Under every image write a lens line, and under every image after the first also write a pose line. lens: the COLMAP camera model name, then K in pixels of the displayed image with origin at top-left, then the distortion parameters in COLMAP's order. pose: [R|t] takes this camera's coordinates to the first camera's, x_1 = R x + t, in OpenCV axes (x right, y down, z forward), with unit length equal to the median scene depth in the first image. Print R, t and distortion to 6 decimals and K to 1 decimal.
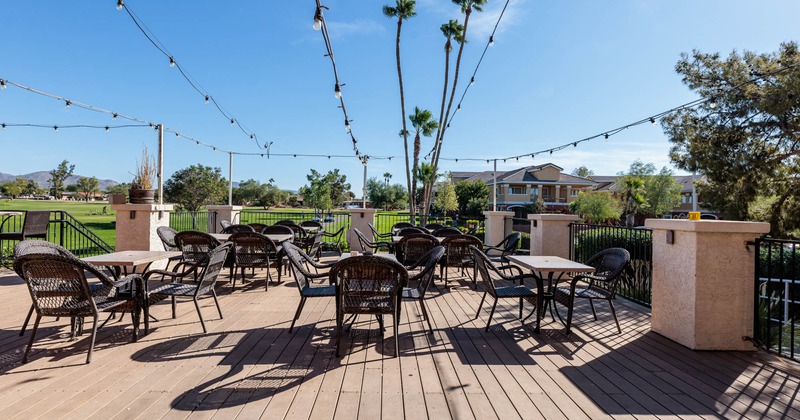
lens RADIAL K [[397.5, 0, 414.2], [0, 397.5, 208.8], [0, 0, 1]] dist [0.000292, -0.000659]
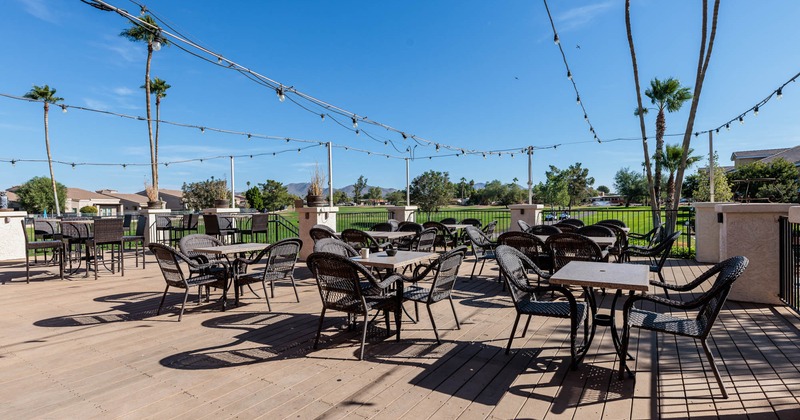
lens RADIAL K [[397.5, 0, 403.6], [0, 397.5, 211.1], [0, 0, 1]] dist [0.000292, -0.000659]
pose [[0.813207, -0.024163, -0.581473, 0.305395], [0.030094, 0.999547, 0.000553, 0.009364], [0.581196, -0.017948, 0.813565, 0.147767]]
